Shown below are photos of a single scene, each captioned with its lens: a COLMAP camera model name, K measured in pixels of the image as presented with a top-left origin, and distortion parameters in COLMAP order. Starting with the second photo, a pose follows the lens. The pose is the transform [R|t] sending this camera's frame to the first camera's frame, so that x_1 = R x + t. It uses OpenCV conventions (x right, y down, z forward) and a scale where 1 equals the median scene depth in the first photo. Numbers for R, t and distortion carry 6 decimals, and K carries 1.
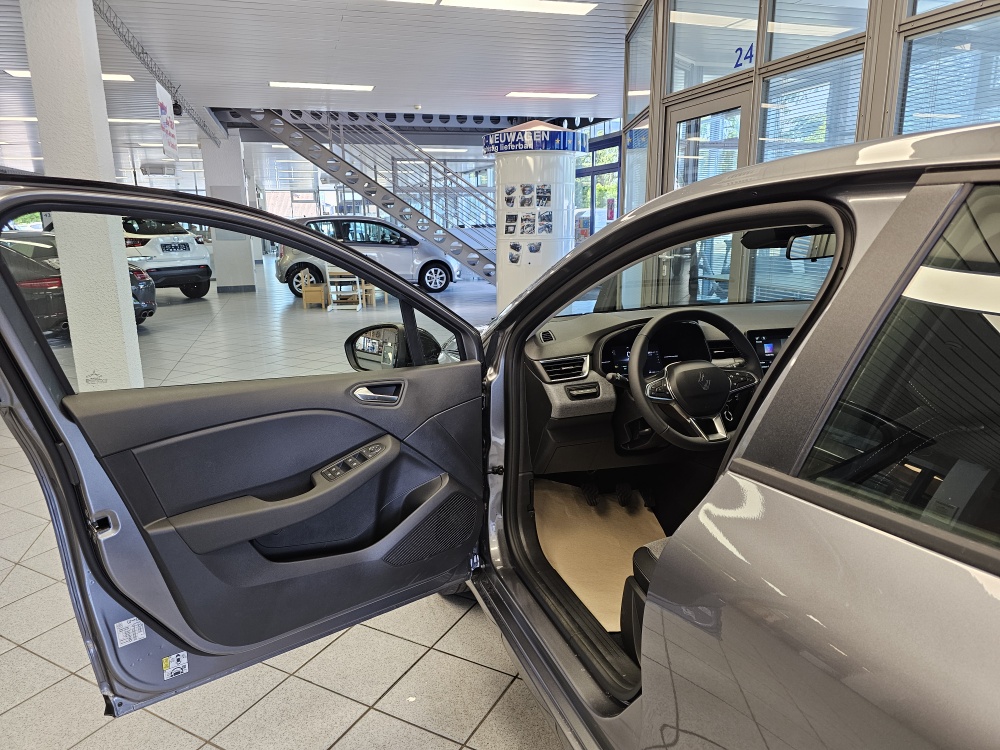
lens RADIAL K [[674.1, 0, 512.7], [0, 674.1, 364.1], [0, 0, 1]] dist [0.085738, -0.102927]
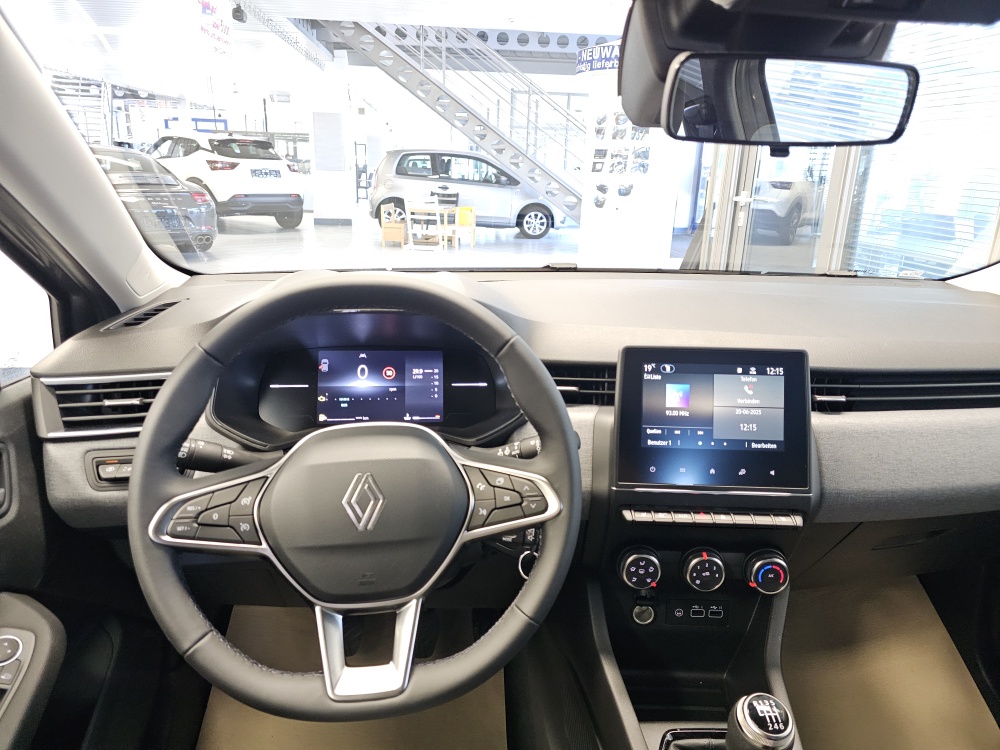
lens RADIAL K [[674.1, 0, 512.7], [0, 674.1, 364.1], [0, 0, 1]] dist [0.085738, -0.102927]
pose [[0.976465, 0.100949, -0.190592, 0.080347], [-0.086812, 0.992915, 0.081142, -0.014607], [0.197433, -0.062687, 0.978310, 0.135930]]
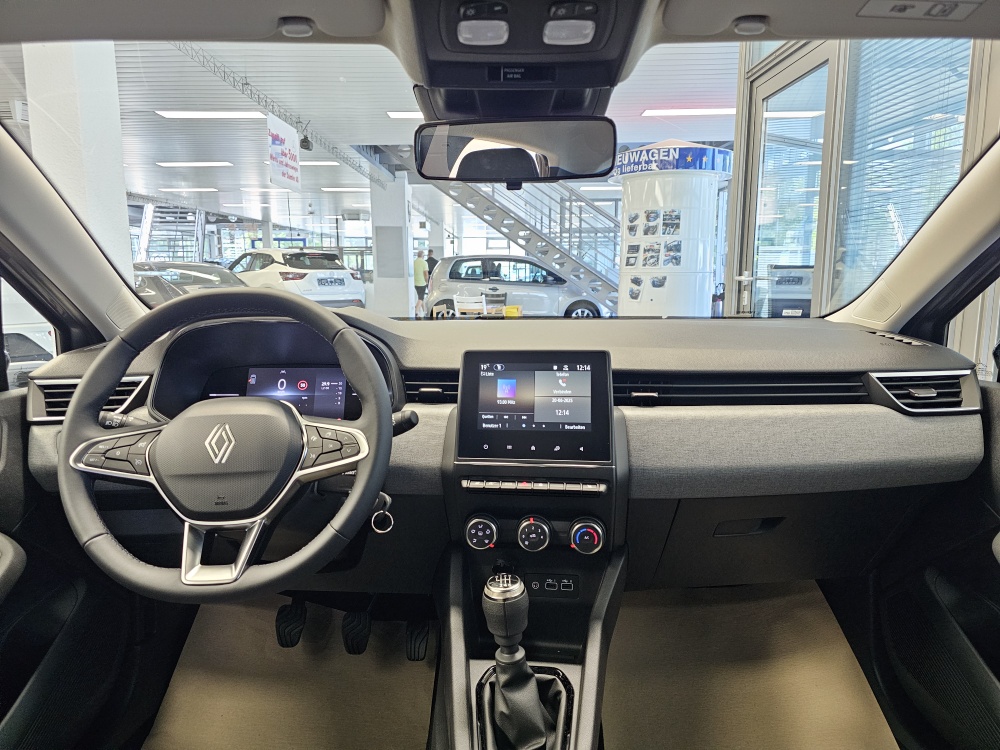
lens RADIAL K [[672.1, 0, 496.1], [0, 672.1, 373.2], [0, 0, 1]] dist [0.096104, -0.111558]
pose [[0.947170, 0.055643, -0.315870, 0.117588], [-0.073102, 0.996367, -0.043686, -0.002873], [0.312291, 0.064469, 0.947796, 0.121700]]
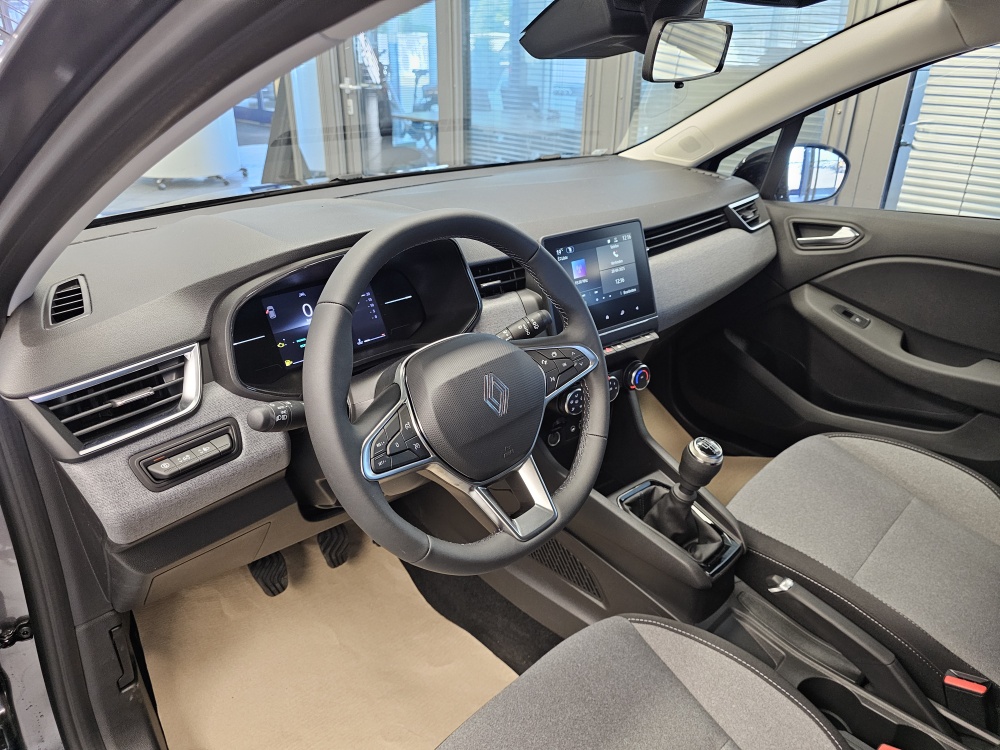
lens RADIAL K [[674.1, 0, 512.7], [0, 674.1, 364.1], [0, 0, 1]] dist [0.085738, -0.102927]
pose [[0.902383, -0.160104, 0.400090, 0.025206], [0.068155, 0.969761, 0.234349, -0.017437], [-0.425512, -0.184204, 0.886007, 0.124076]]
